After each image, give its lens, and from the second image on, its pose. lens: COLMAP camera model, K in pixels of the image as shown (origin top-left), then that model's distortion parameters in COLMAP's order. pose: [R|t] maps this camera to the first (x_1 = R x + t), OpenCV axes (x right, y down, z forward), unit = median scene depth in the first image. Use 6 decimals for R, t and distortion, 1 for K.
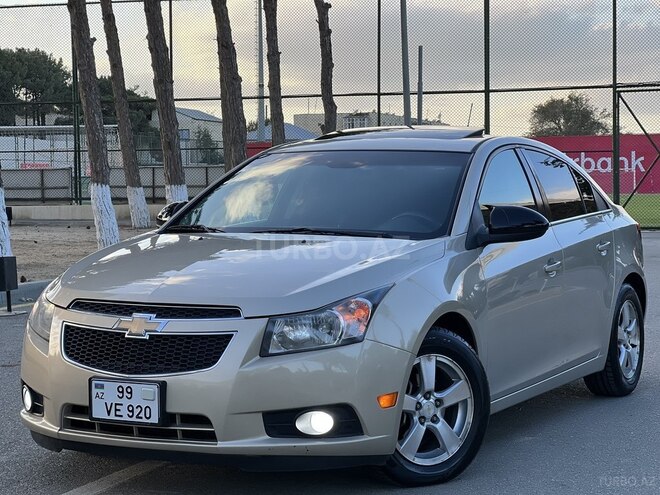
lens RADIAL K [[1481.8, 0, 329.7], [0, 1481.8, 224.6], [0, 0, 1]] dist [-0.048397, 3.851197]
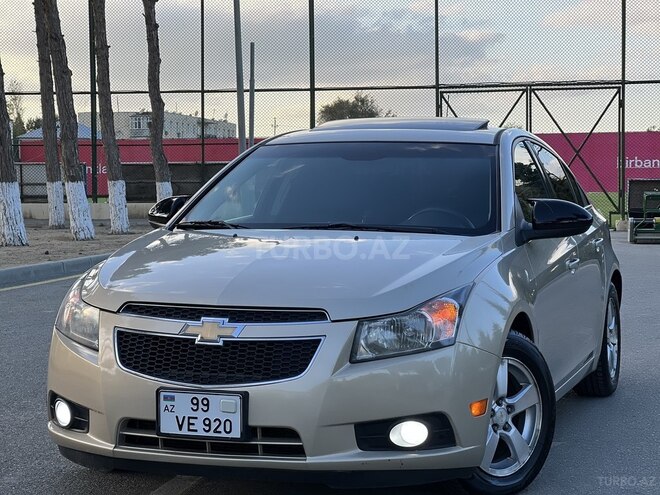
lens RADIAL K [[1481.8, 0, 329.7], [0, 1481.8, 224.6], [0, 0, 1]] dist [-0.048397, 3.851197]
pose [[0.988896, -0.001832, 0.148599, -0.191271], [0.001839, 0.999998, 0.000090, 0.003205], [-0.148599, 0.000184, 0.988898, 0.092415]]
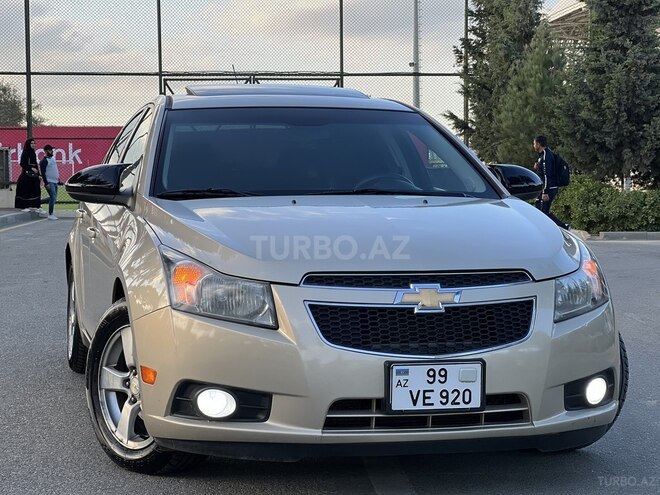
lens RADIAL K [[1481.8, 0, 329.7], [0, 1481.8, 224.6], [0, 0, 1]] dist [-0.048397, 3.851197]
pose [[0.766507, -0.026270, 0.641699, -0.715633], [0.022395, 0.999649, 0.014174, 0.012922], [-0.641846, 0.003506, 0.766826, 0.384526]]
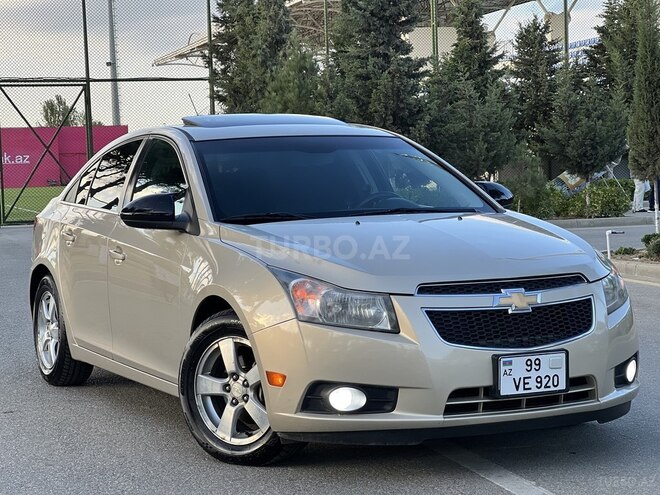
lens RADIAL K [[1481.8, 0, 329.7], [0, 1481.8, 224.6], [0, 0, 1]] dist [-0.048397, 3.851197]
pose [[0.614751, -0.053937, 0.786875, -1.008353], [0.056395, 0.998111, 0.024357, -0.016071], [-0.786703, 0.029402, 0.616632, 0.470740]]
